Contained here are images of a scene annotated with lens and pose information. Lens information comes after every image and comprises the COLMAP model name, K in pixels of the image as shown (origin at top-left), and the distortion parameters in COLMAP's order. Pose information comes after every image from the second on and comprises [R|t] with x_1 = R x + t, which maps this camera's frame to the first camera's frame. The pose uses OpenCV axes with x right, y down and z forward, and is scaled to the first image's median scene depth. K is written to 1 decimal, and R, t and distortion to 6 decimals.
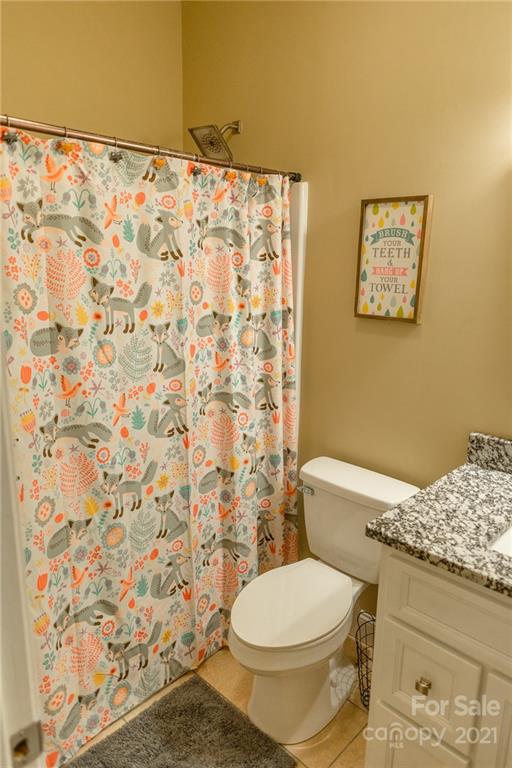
lens RADIAL K [[516.3, 0, 256.1], [0, 516.3, 383.9], [0, 0, 1]] dist [0.011032, -0.008795]
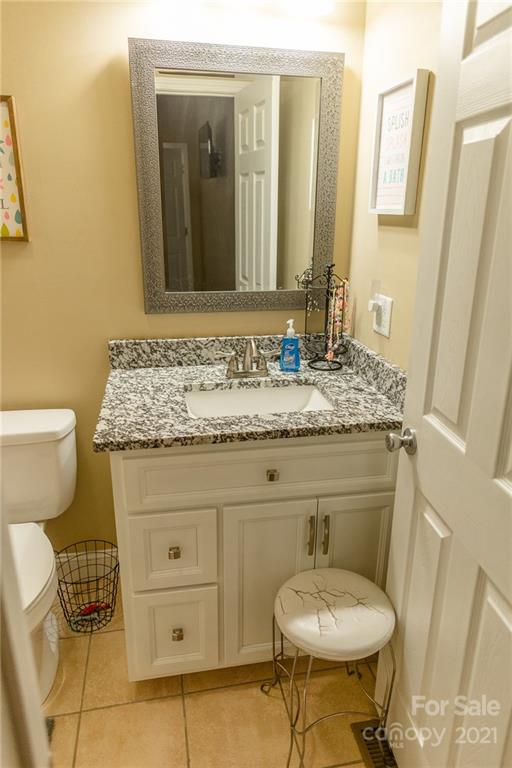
lens RADIAL K [[516.3, 0, 256.8], [0, 516.3, 384.4], [0, 0, 1]] dist [0.011032, -0.008795]
pose [[0.563226, -0.272724, 0.779999, -0.316098], [0.180201, 0.961782, 0.206164, 0.016910], [-0.806414, 0.024440, 0.590846, 0.141139]]
